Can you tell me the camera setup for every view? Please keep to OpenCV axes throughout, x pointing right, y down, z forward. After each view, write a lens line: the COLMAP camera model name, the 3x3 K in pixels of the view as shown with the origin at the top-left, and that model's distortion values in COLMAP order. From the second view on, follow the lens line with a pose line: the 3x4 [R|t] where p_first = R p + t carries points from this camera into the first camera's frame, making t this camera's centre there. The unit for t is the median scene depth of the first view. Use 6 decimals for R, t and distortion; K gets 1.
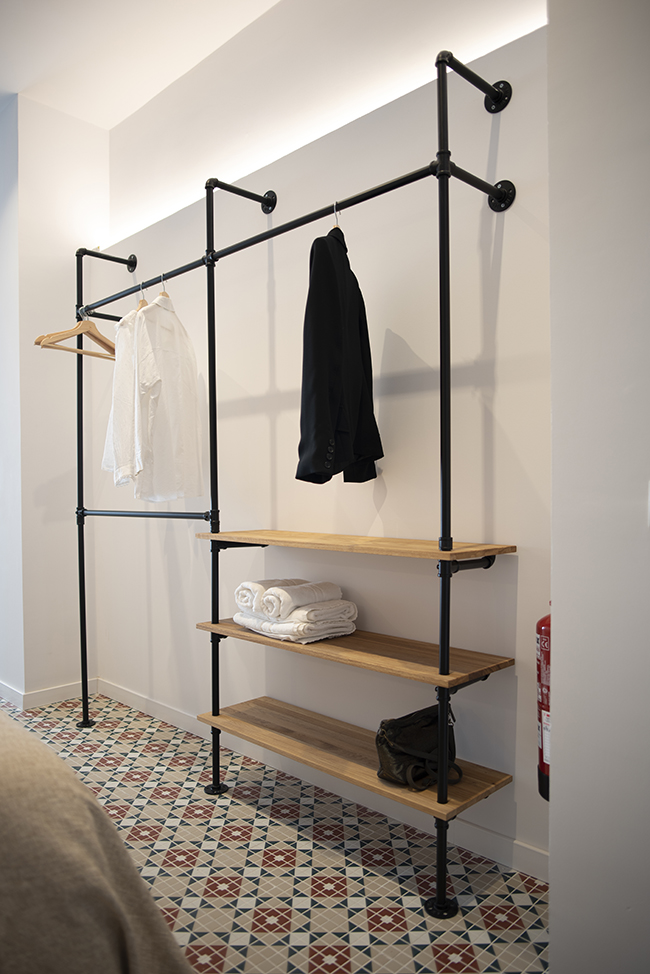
lens RADIAL K [[671.0, 0, 321.9], [0, 671.0, 496.5], [0, 0, 1]] dist [-0.045015, 0.019399]
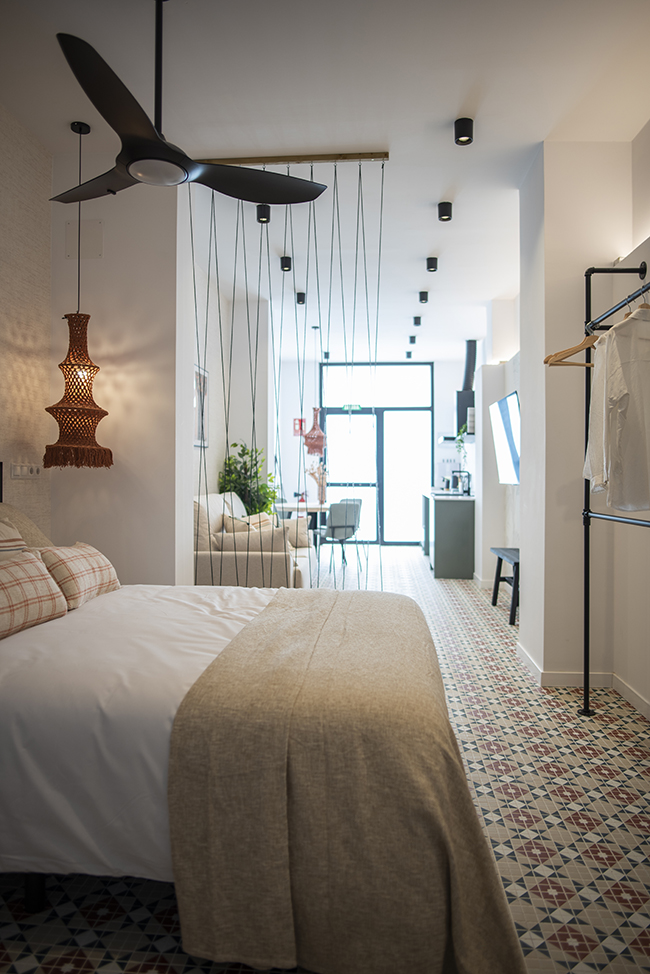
lens RADIAL K [[671.0, 0, 334.7], [0, 671.0, 483.1], [0, 0, 1]] dist [-0.045015, 0.019399]
pose [[0.654489, 0.028878, -0.755520, 0.211753], [-0.030543, 0.999464, 0.011743, -0.030644], [0.755454, 0.015390, 0.655021, -0.008357]]
